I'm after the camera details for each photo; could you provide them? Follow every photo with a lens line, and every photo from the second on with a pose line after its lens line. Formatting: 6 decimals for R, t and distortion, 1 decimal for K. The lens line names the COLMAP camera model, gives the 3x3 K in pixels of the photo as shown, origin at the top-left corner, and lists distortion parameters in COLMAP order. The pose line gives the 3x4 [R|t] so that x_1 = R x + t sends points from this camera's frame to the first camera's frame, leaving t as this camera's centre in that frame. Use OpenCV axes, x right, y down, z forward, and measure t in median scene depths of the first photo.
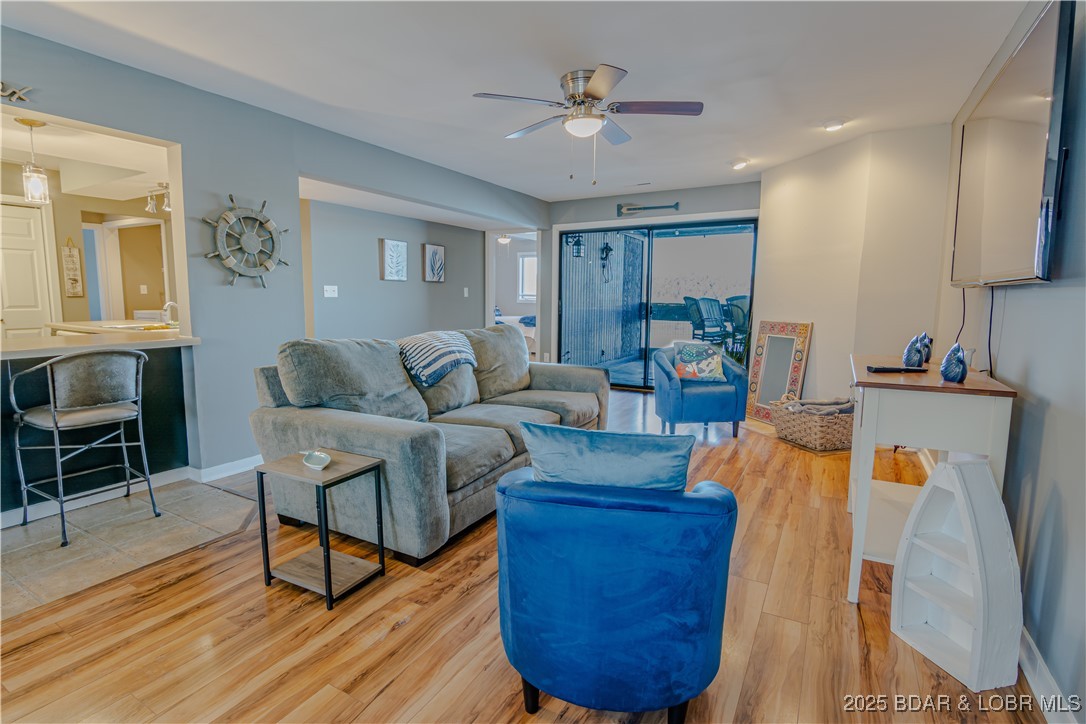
lens RADIAL K [[542.0, 0, 514.3], [0, 542.0, 362.3], [0, 0, 1]] dist [-0.015957, -0.004354]
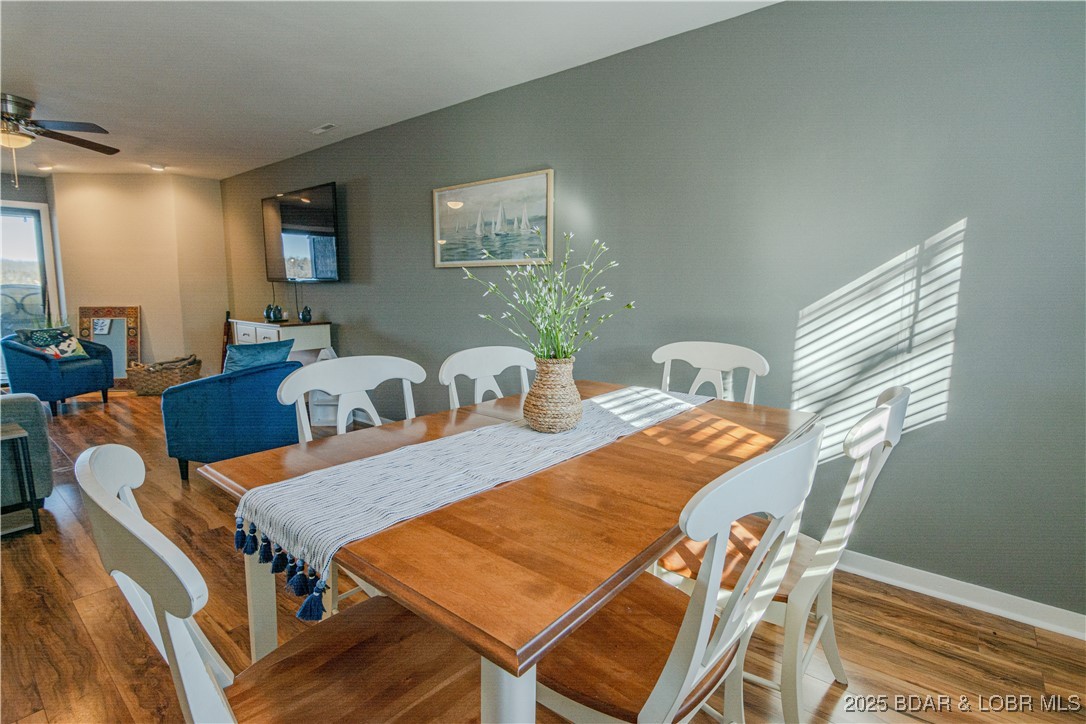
lens RADIAL K [[542.0, 0, 547.3], [0, 542.0, 368.5], [0, 0, 1]] dist [-0.015957, -0.004354]
pose [[0.169785, -0.153116, 0.973514, -0.579709], [0.114327, 0.984246, 0.134865, 0.015464], [-0.978827, 0.088401, 0.184615, -0.198010]]
